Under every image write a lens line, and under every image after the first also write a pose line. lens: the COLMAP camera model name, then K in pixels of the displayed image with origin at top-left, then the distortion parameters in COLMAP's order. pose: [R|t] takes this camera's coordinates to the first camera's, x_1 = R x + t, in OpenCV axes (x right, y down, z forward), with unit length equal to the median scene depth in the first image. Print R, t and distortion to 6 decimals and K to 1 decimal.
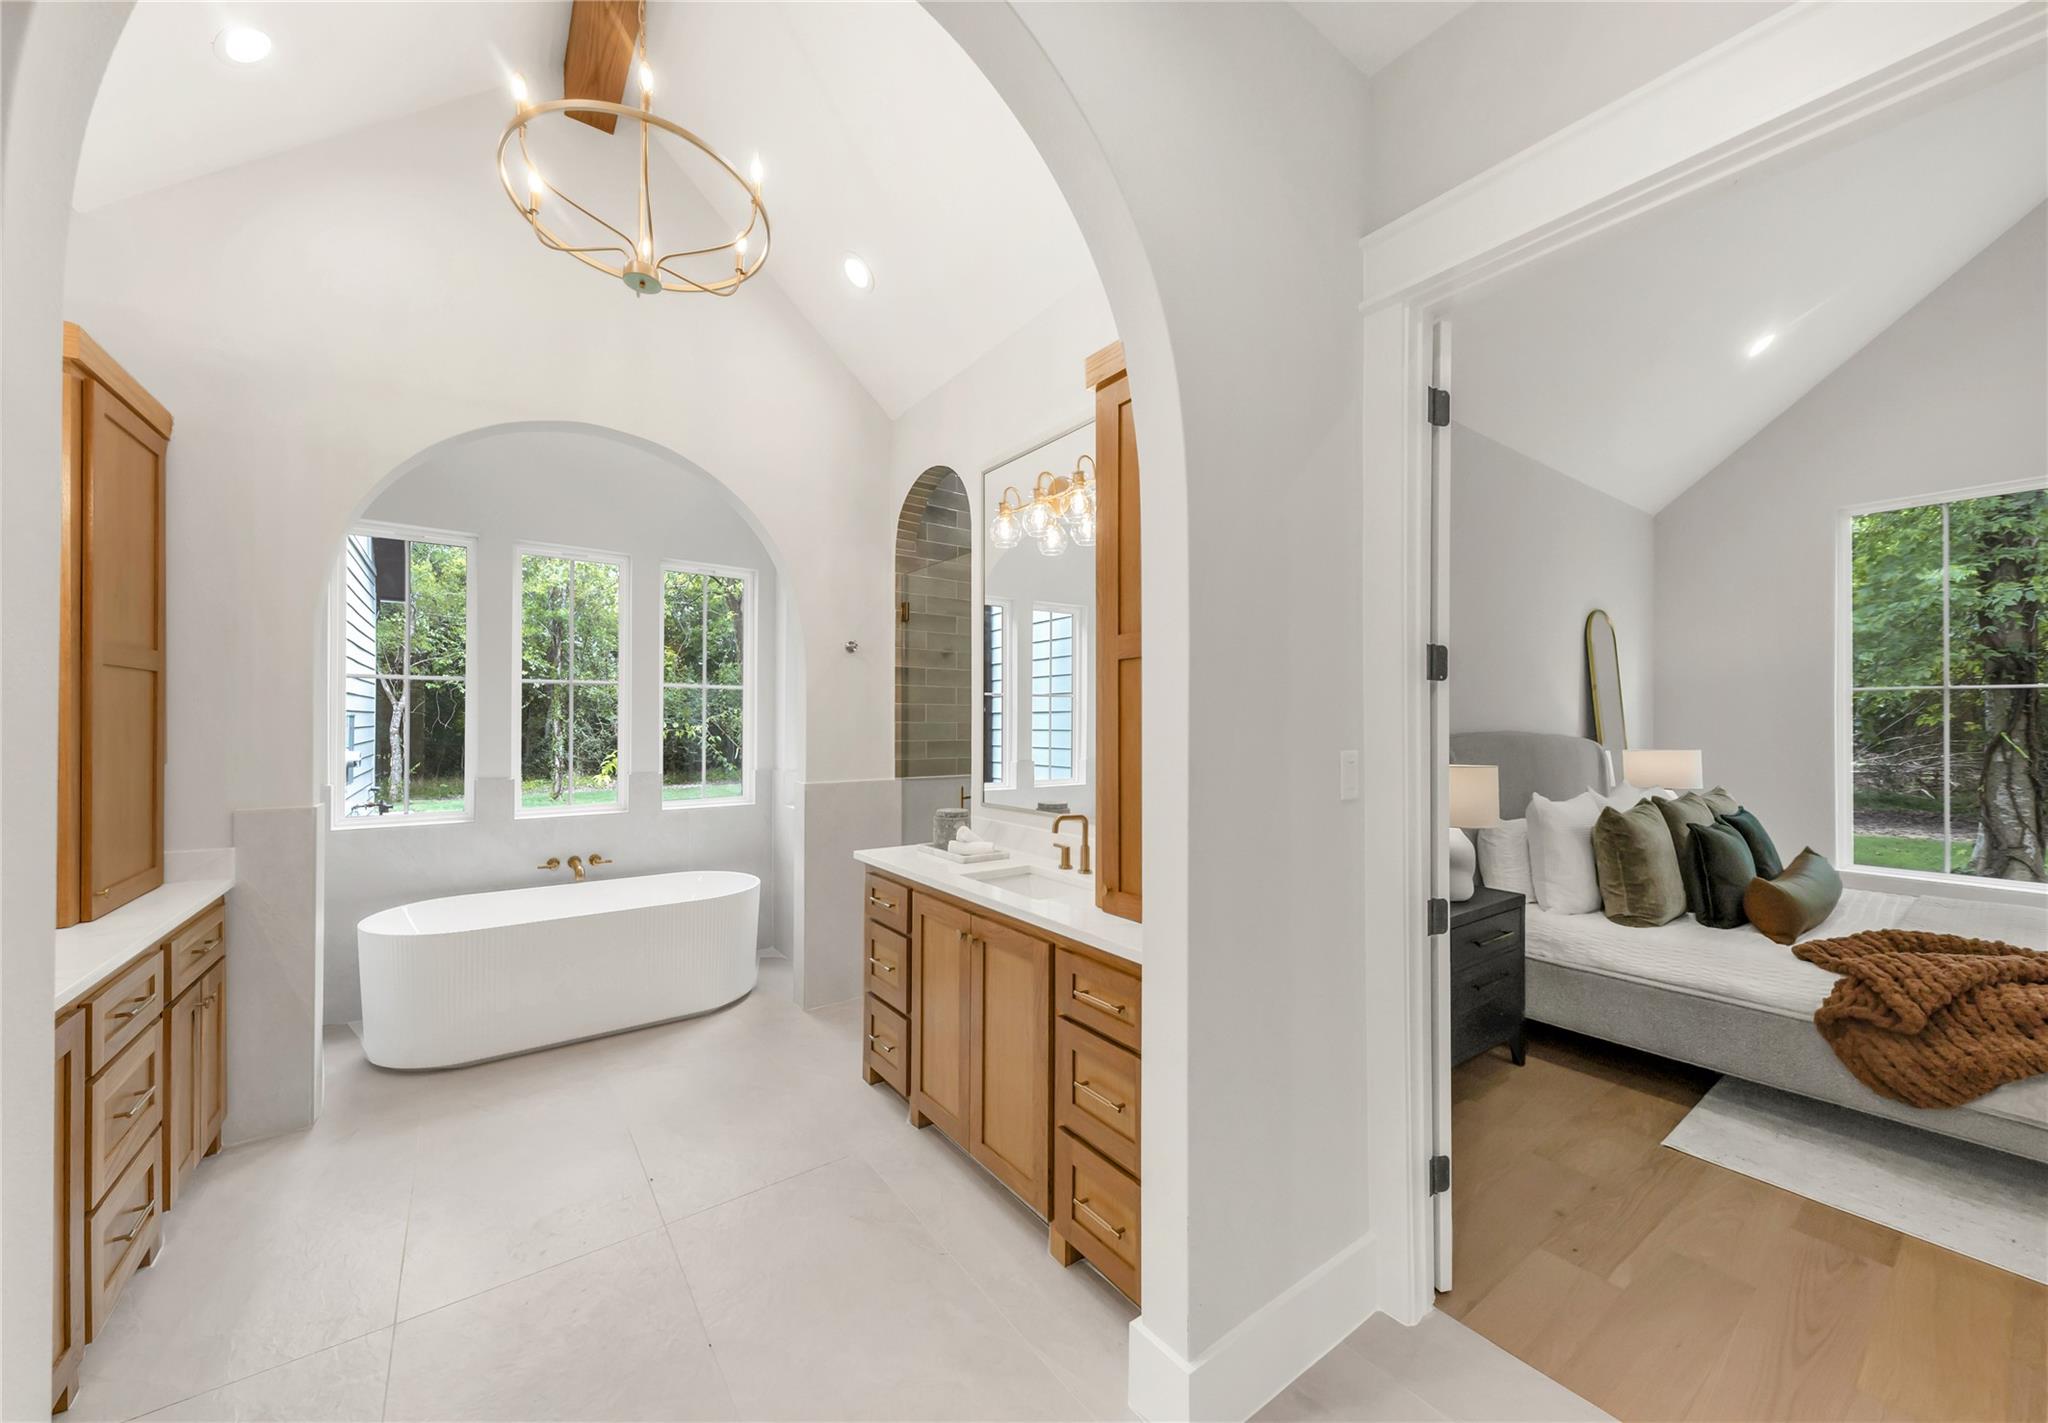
lens RADIAL K [[723.6, 0, 977.9], [0, 723.6, 717.5], [0, 0, 1]] dist [-0.000561, -0.000071]
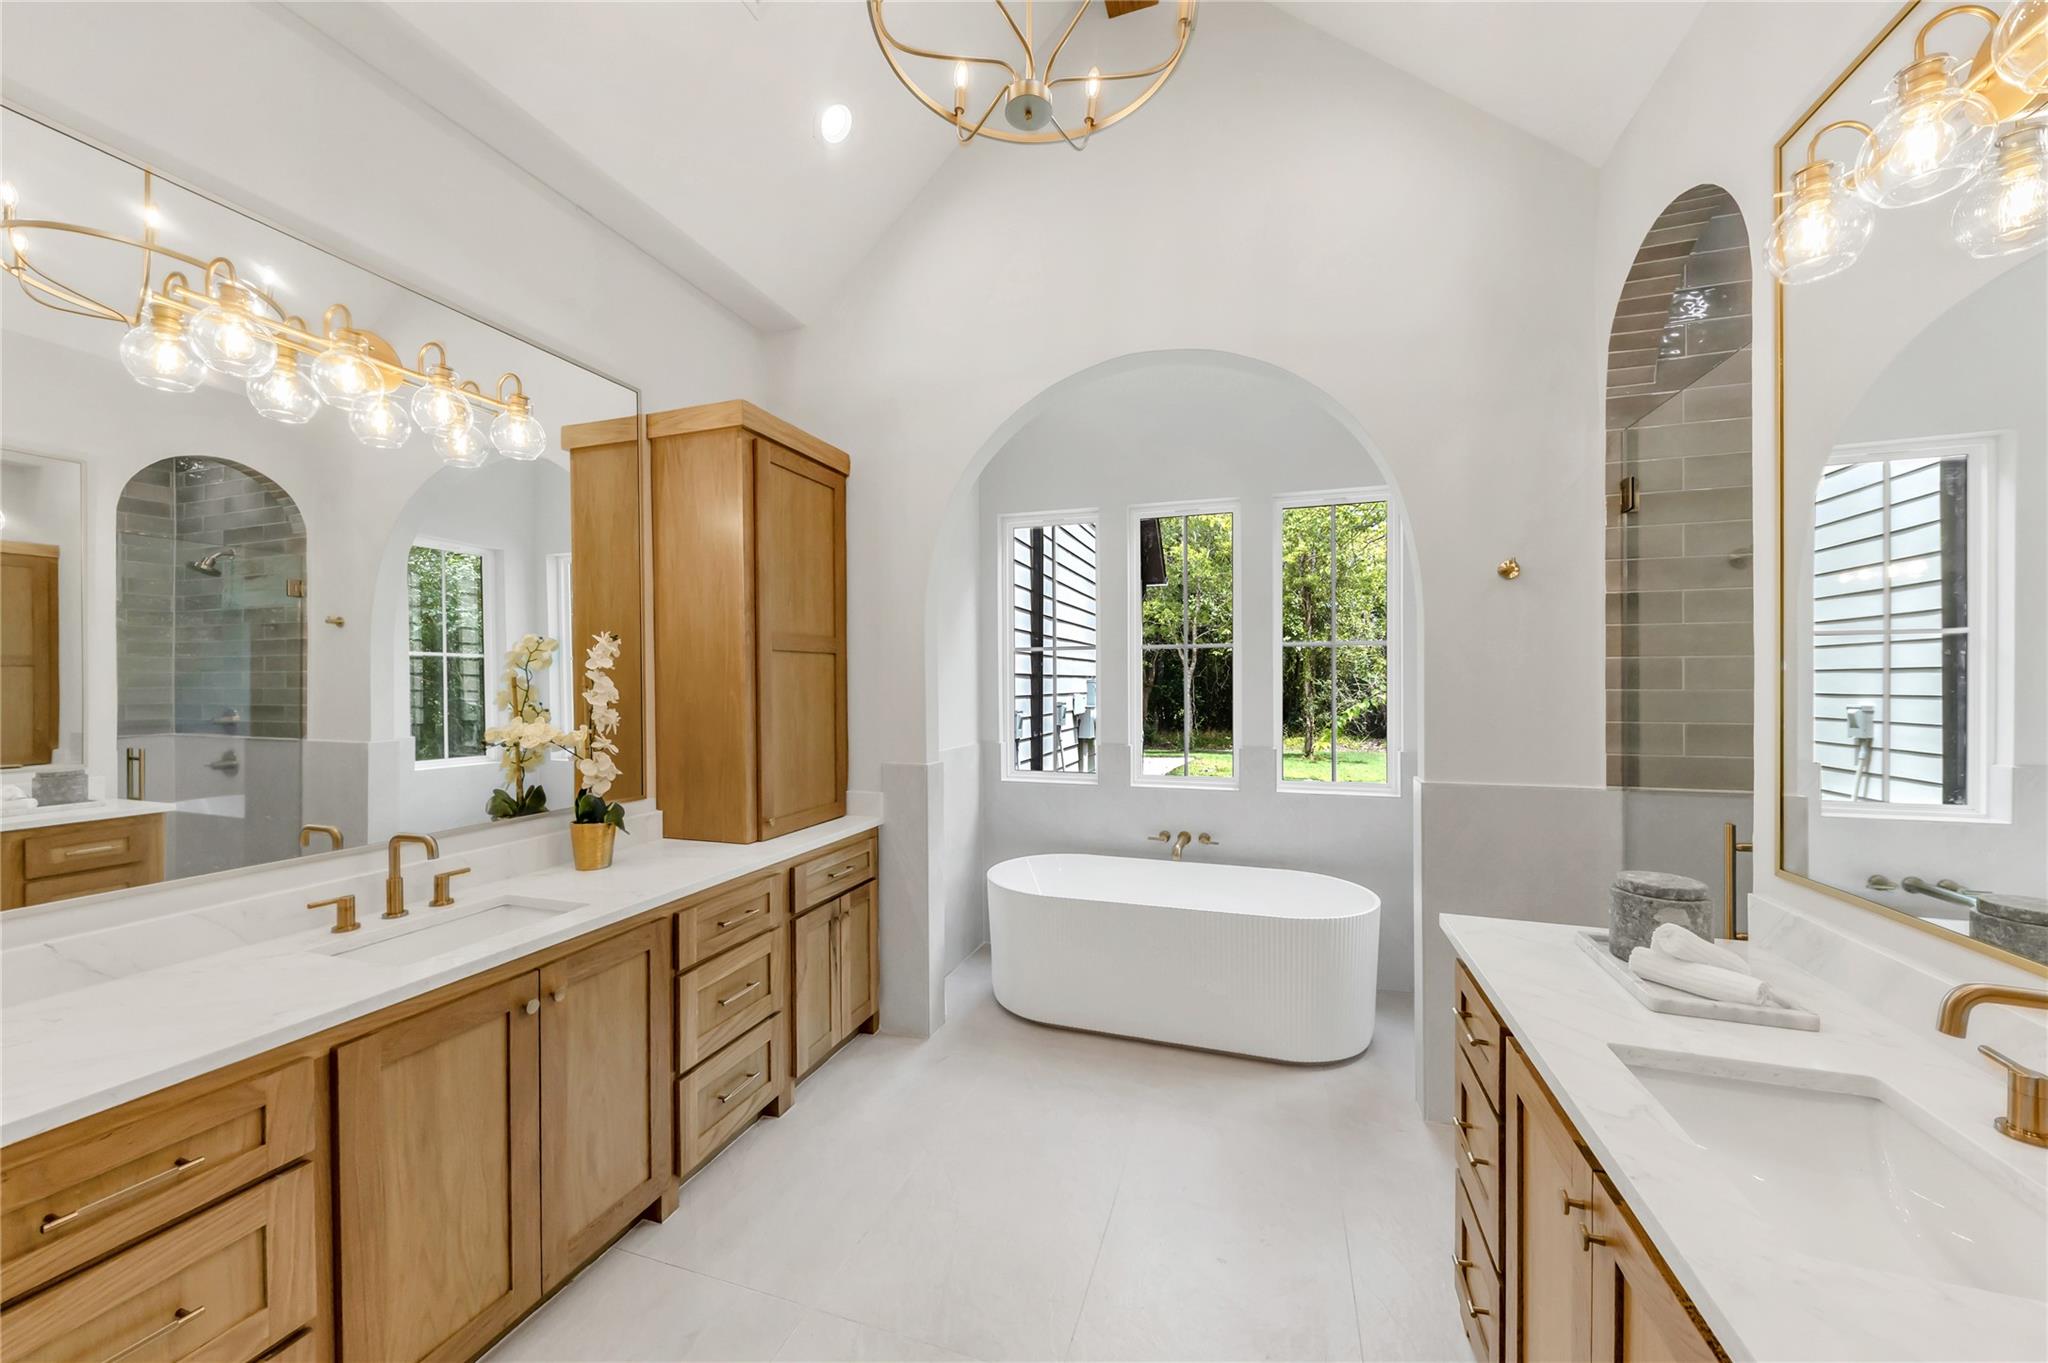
lens RADIAL K [[723.6, 0, 1030.7], [0, 723.6, 688.6], [0, 0, 1]] dist [0.001678, 0.000024]
pose [[0.600825, 0.001819, -0.799379, 0.102110], [0.010601, 0.999891, 0.010243, -0.007842], [0.799311, -0.014628, 0.600740, 0.402307]]
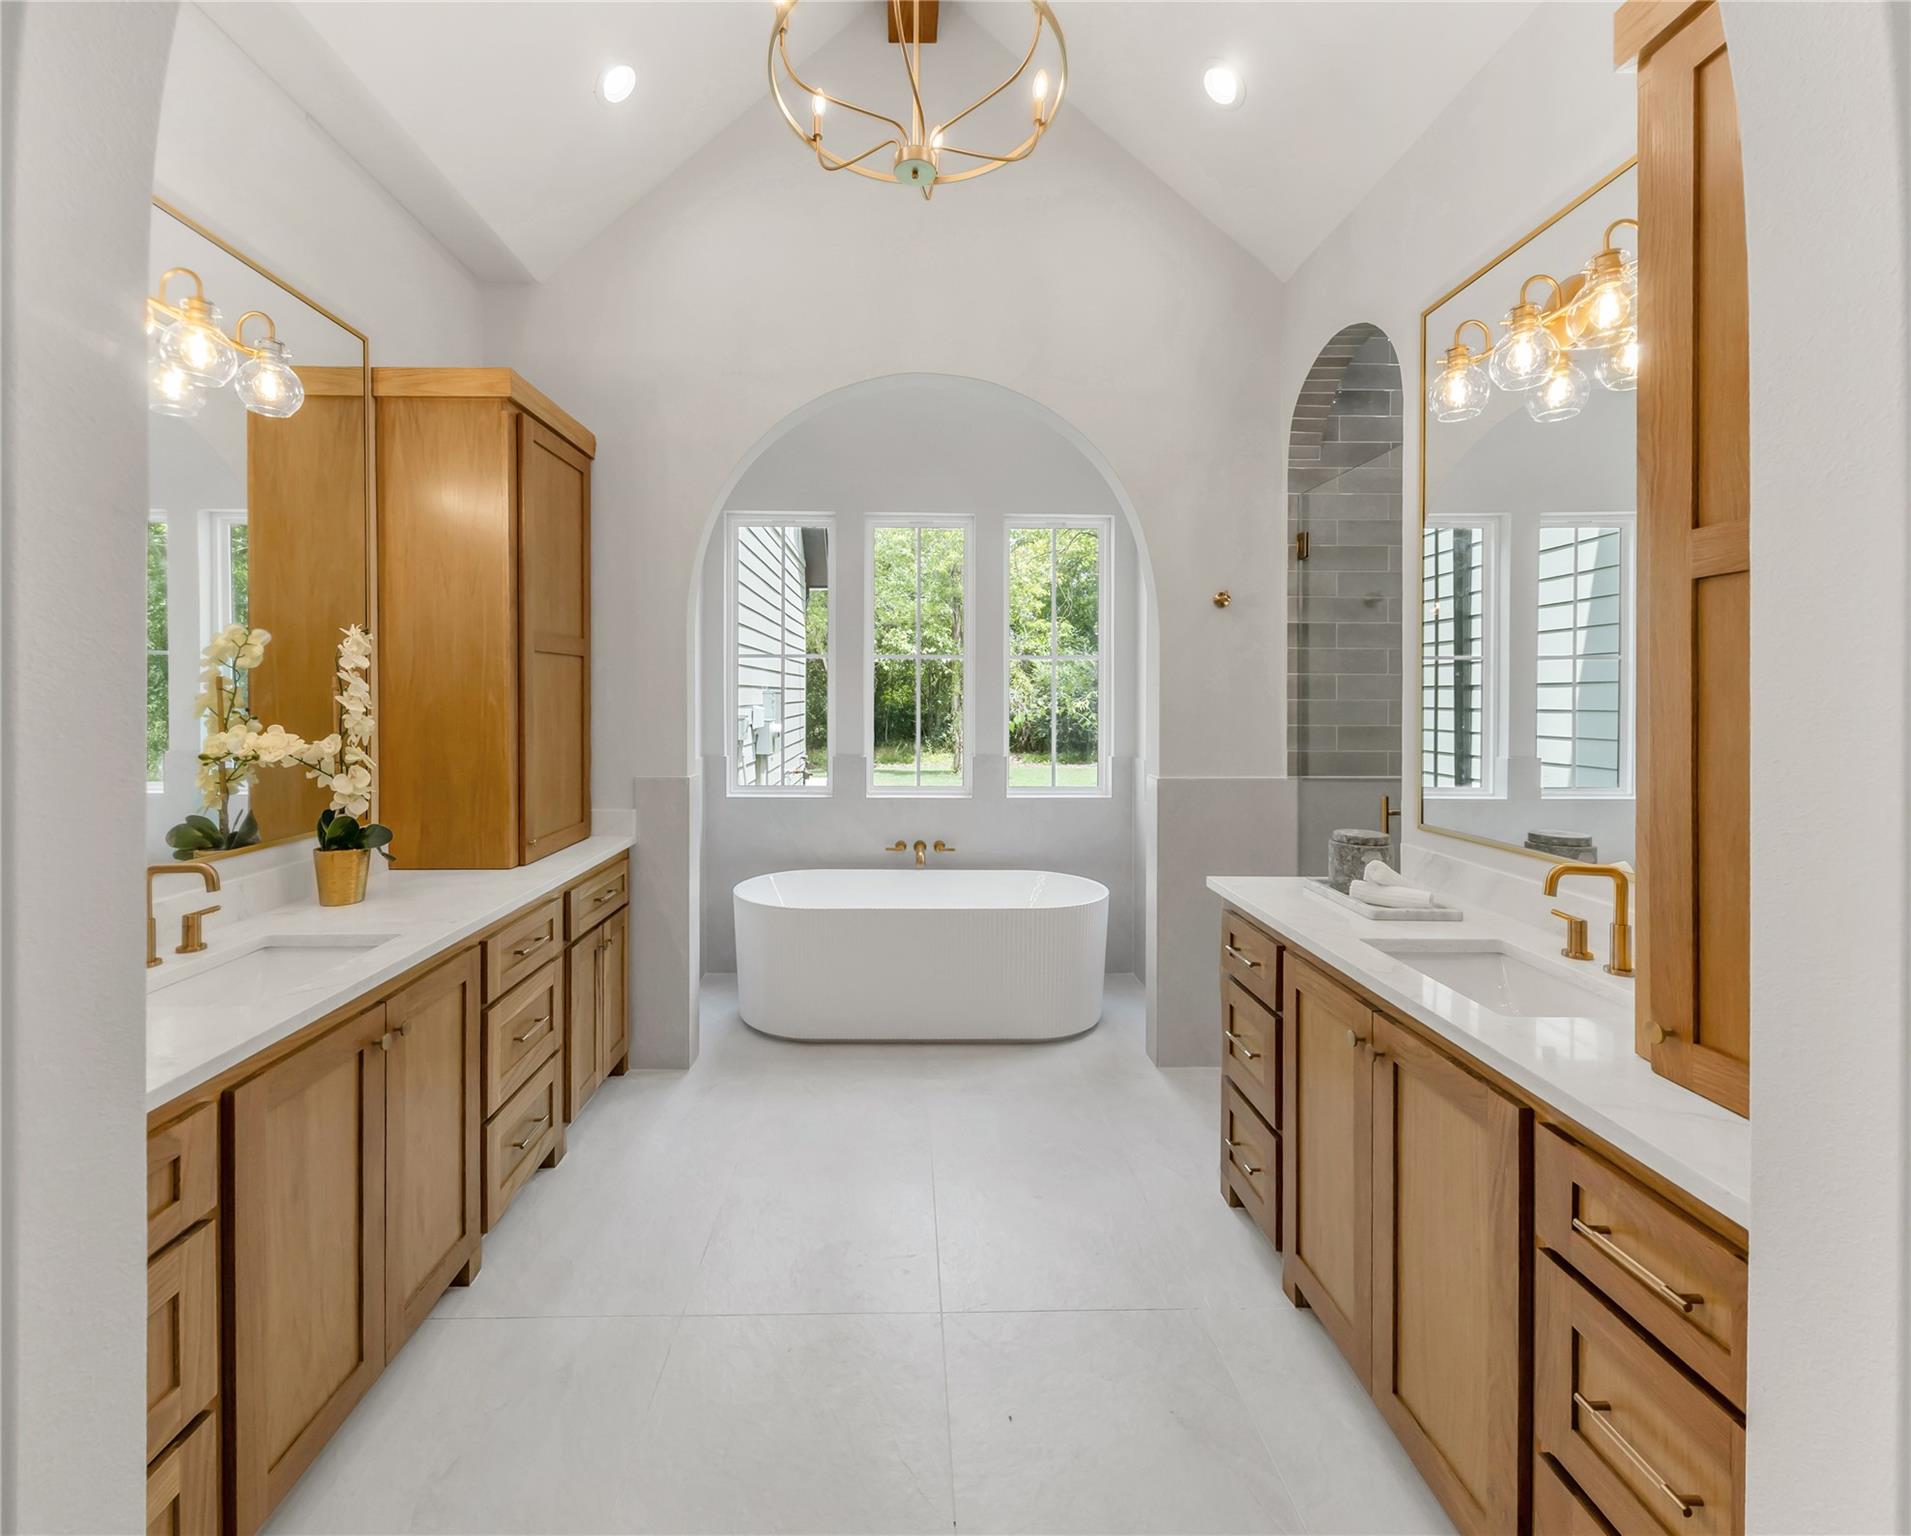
lens RADIAL K [[811.1, 0, 915.6], [0, 811.1, 699.6], [0, 0, 1]] dist [0.000408, -0.000219]
pose [[0.830208, 0.002335, -0.557449, 0.041663], [0.002666, 0.999963, 0.008159, -0.001641], [0.557447, -0.008259, 0.830171, 0.166472]]
